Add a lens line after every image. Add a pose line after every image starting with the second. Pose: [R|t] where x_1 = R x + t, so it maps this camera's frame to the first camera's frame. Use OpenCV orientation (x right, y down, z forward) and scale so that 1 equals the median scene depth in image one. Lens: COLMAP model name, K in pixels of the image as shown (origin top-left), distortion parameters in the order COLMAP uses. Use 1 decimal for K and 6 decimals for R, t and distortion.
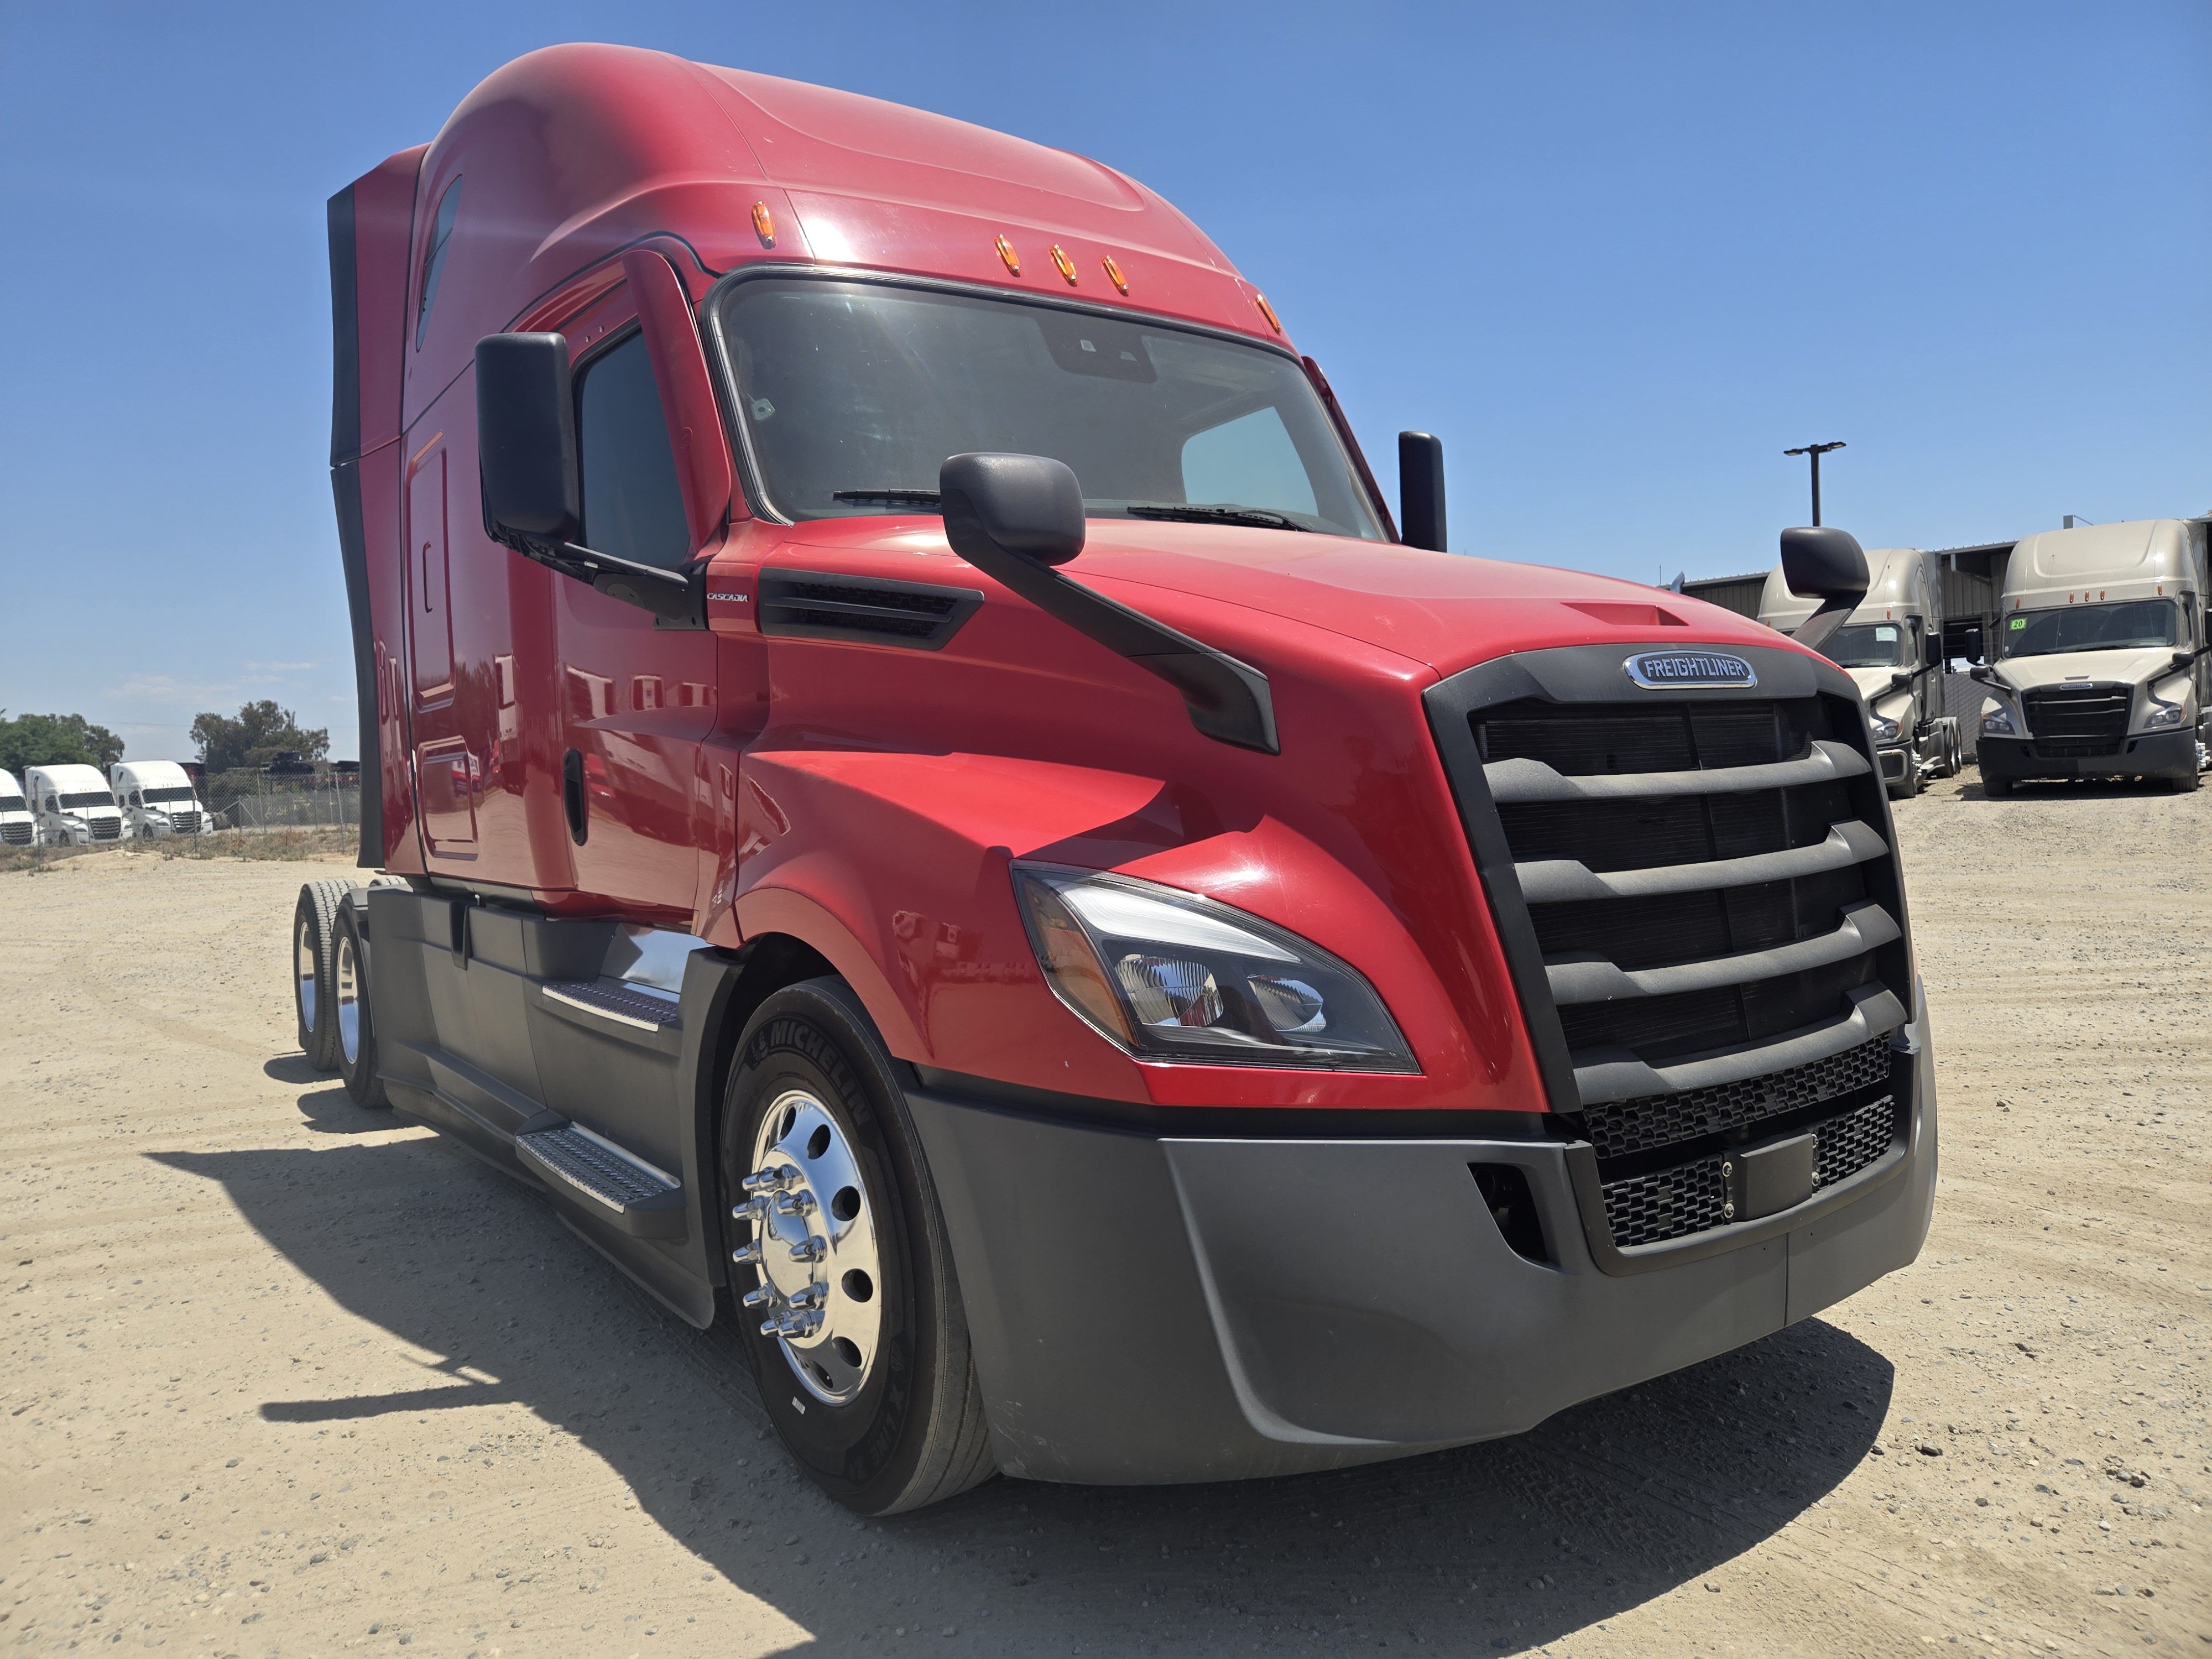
lens RADIAL K [[1519.2, 0, 1106.0], [0, 1519.2, 829.5], [0, 0, 1]] dist [0.041621, -0.041398]
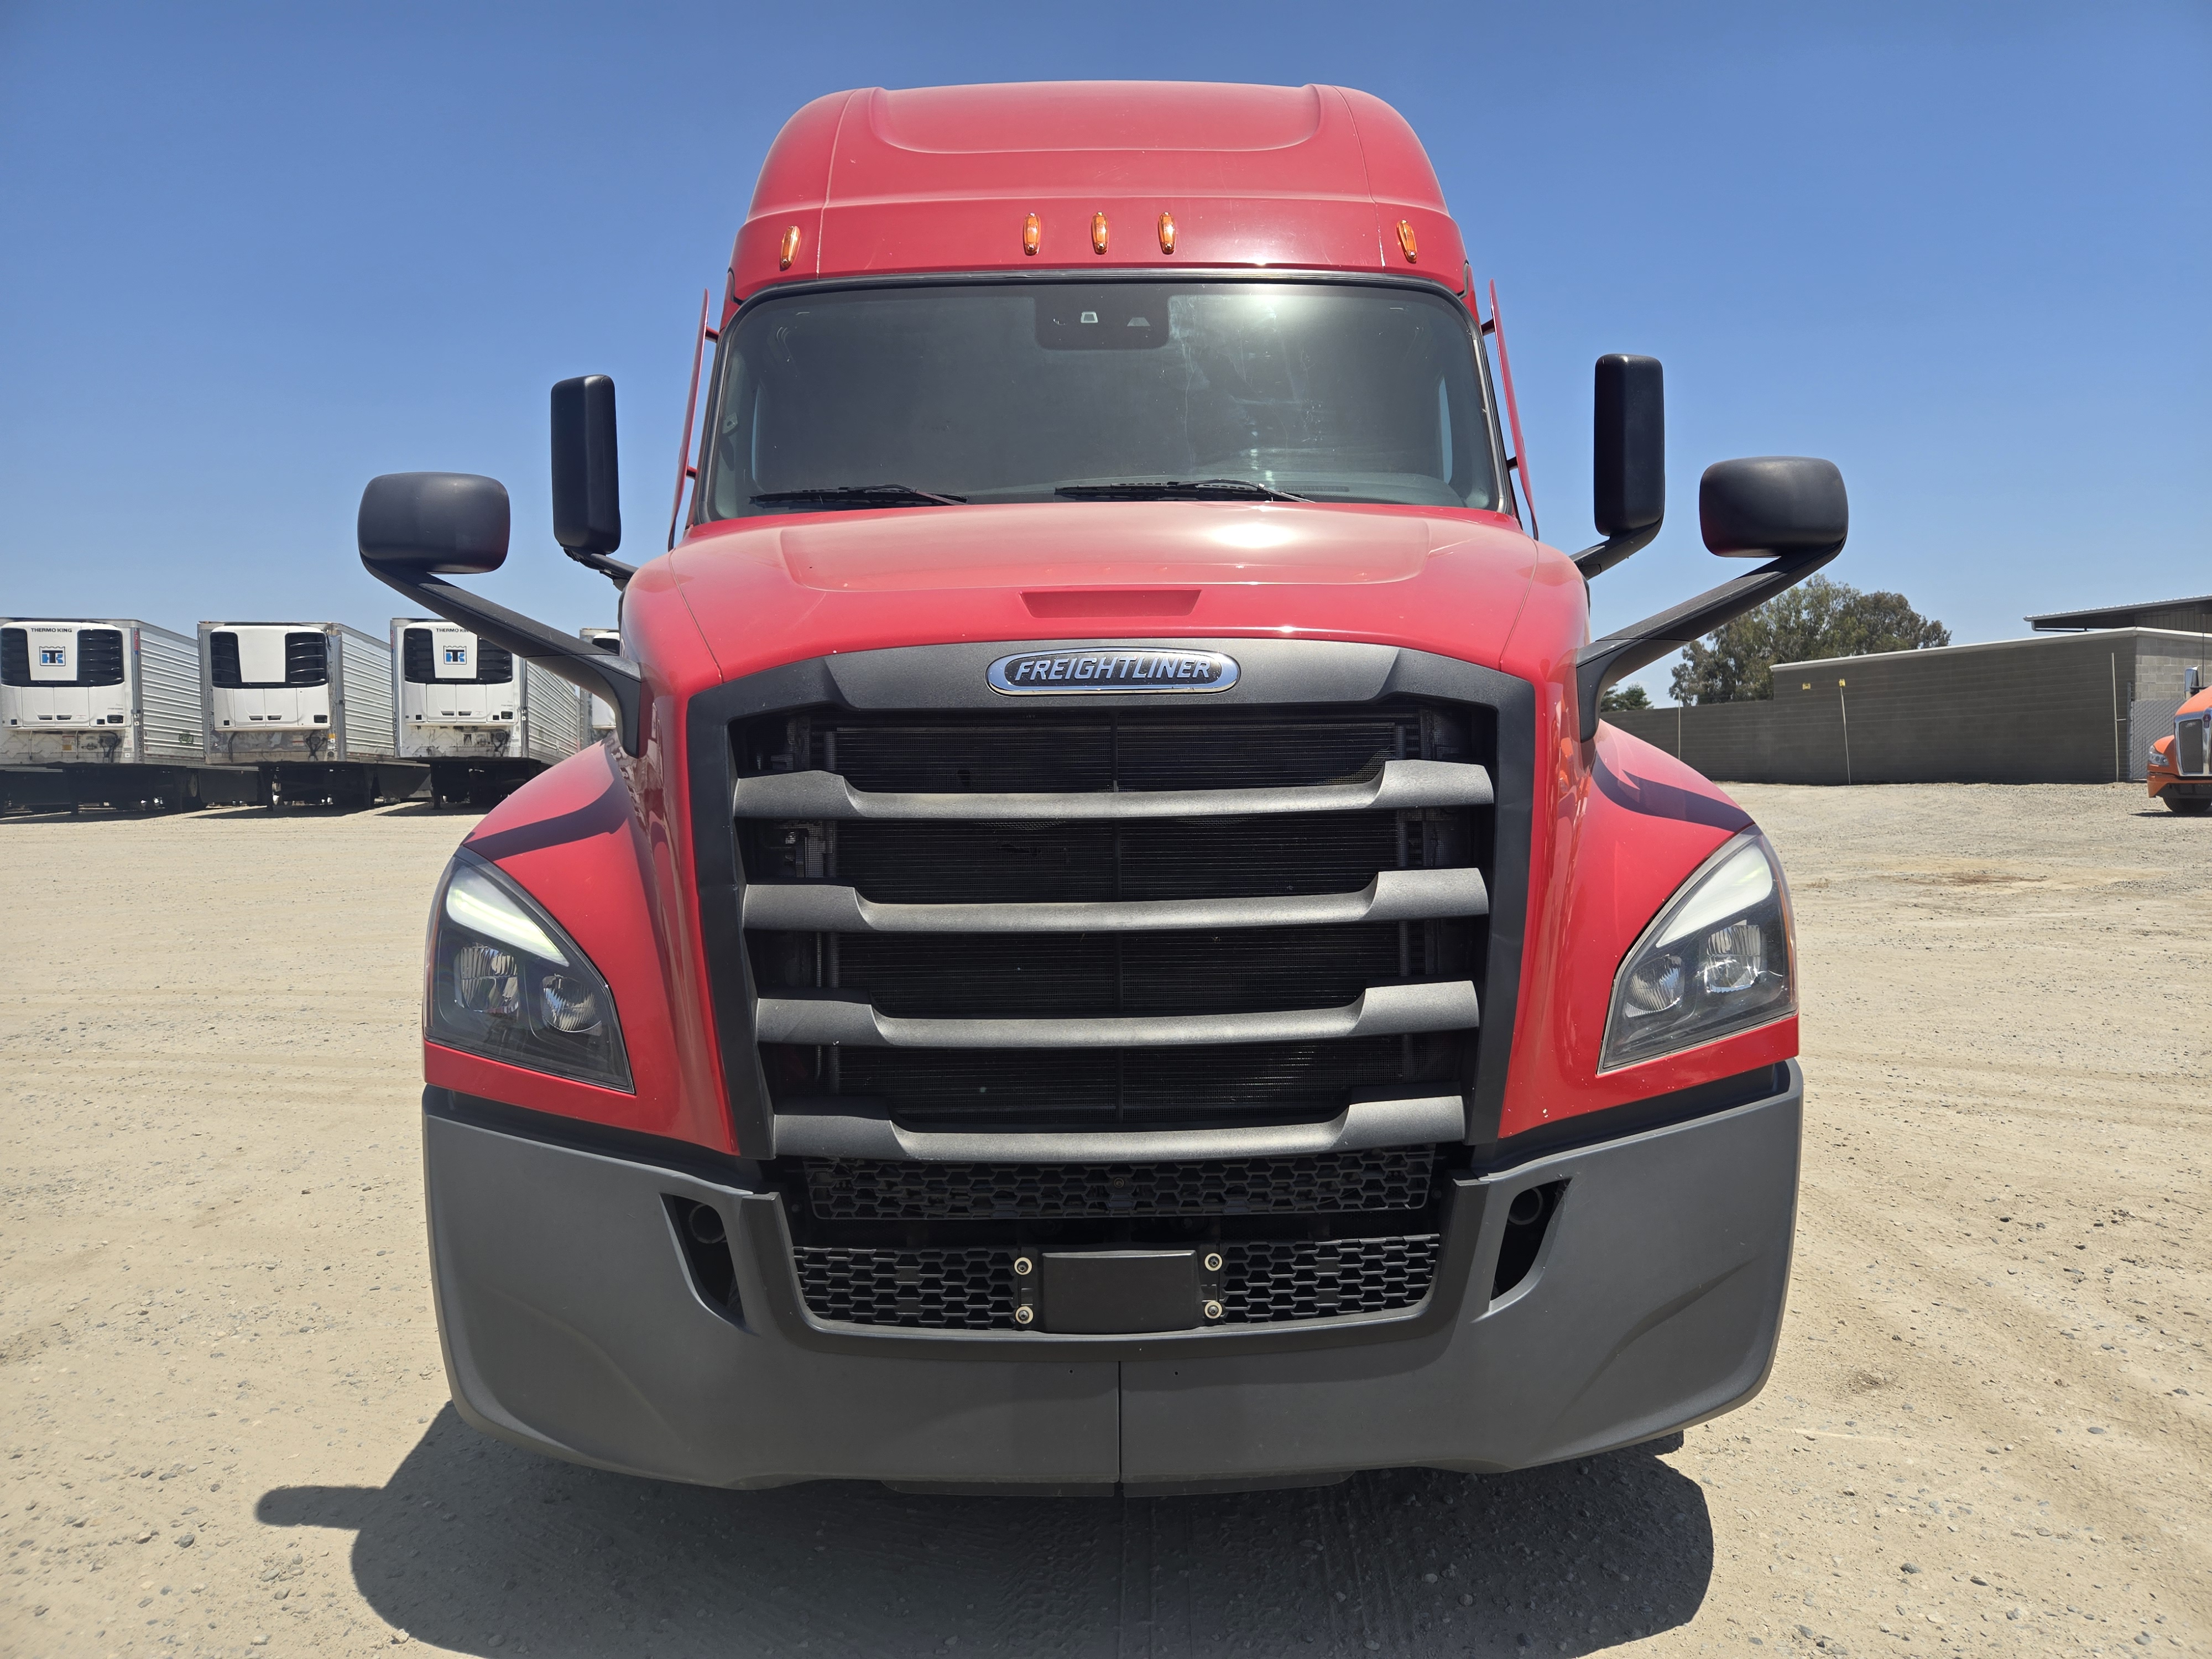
lens RADIAL K [[1519.2, 0, 1106.0], [0, 1519.2, 829.5], [0, 0, 1]] dist [0.041621, -0.041398]
pose [[0.831069, 0.061554, -0.552753, 0.540699], [-0.047799, 0.998084, 0.039278, -0.032694], [0.554112, -0.006222, 0.832419, 0.197033]]
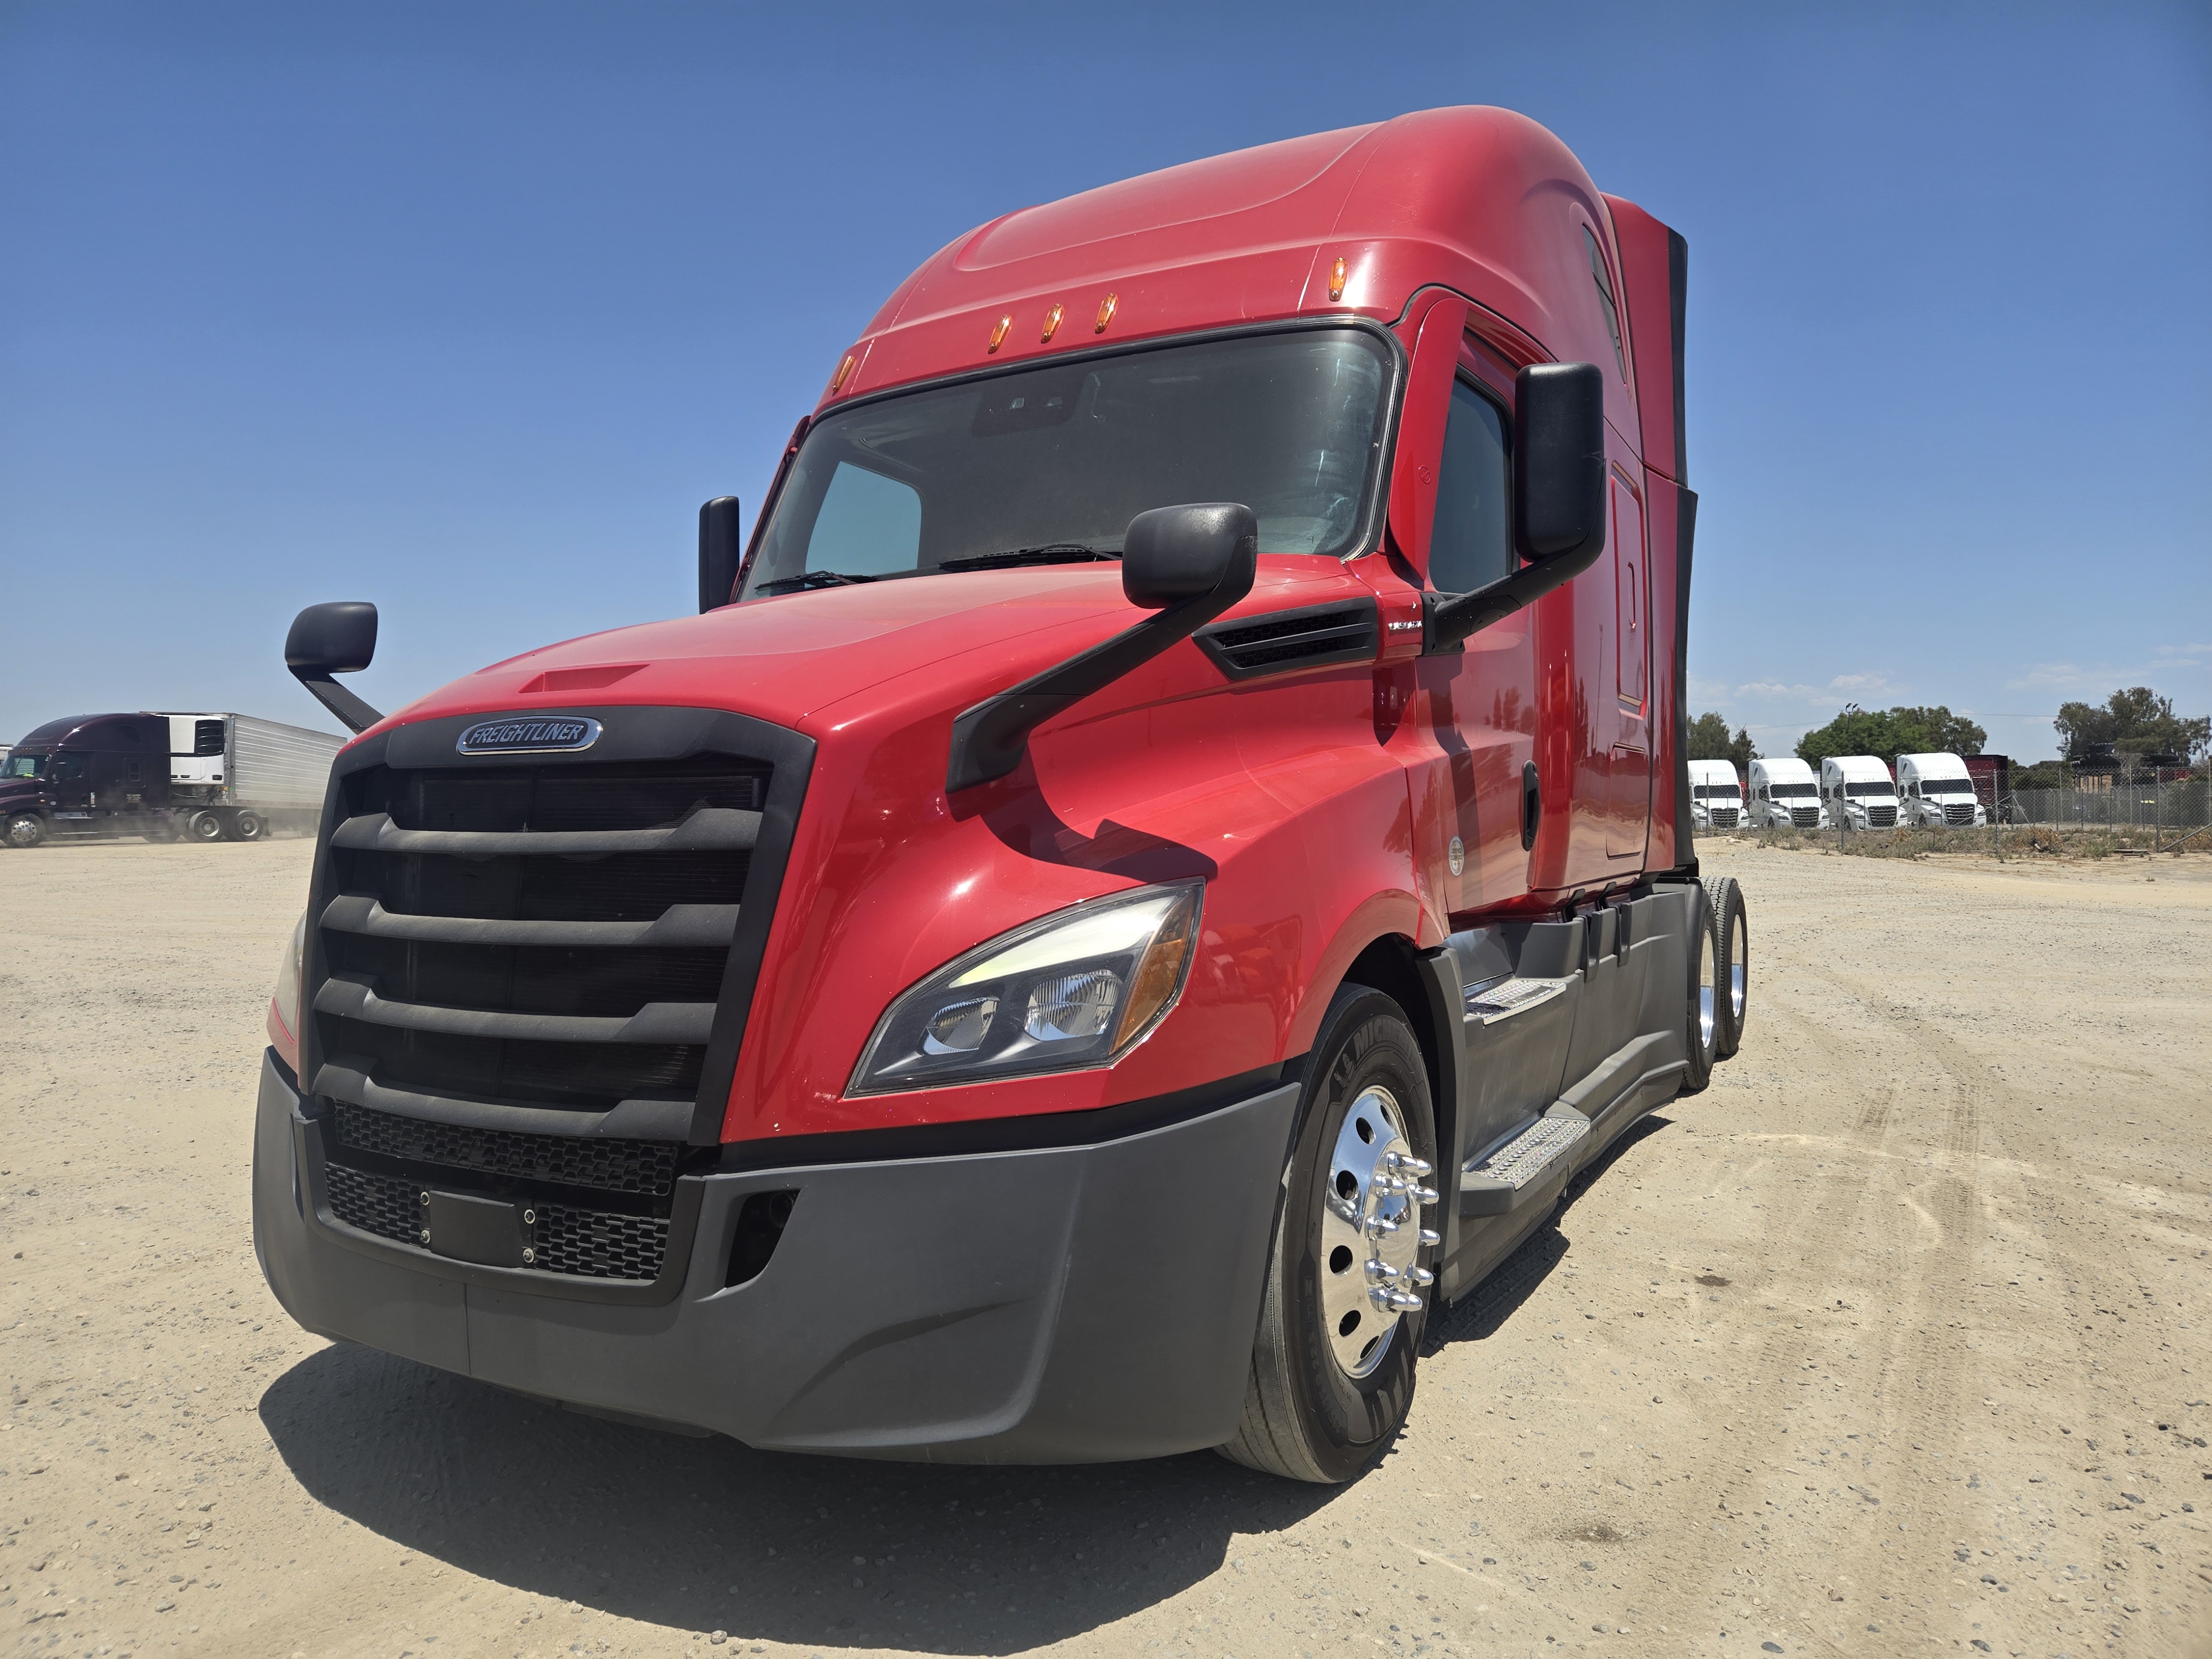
lens RADIAL K [[1552.2, 0, 1106.0], [0, 1552.2, 829.5], [0, 0, 1]] dist [0.011778, -0.002748]
pose [[0.428604, 0.054667, -0.901837, 0.968203], [-0.048611, 0.998117, 0.037400, -0.064104], [0.902184, 0.027810, 0.430455, 0.575941]]
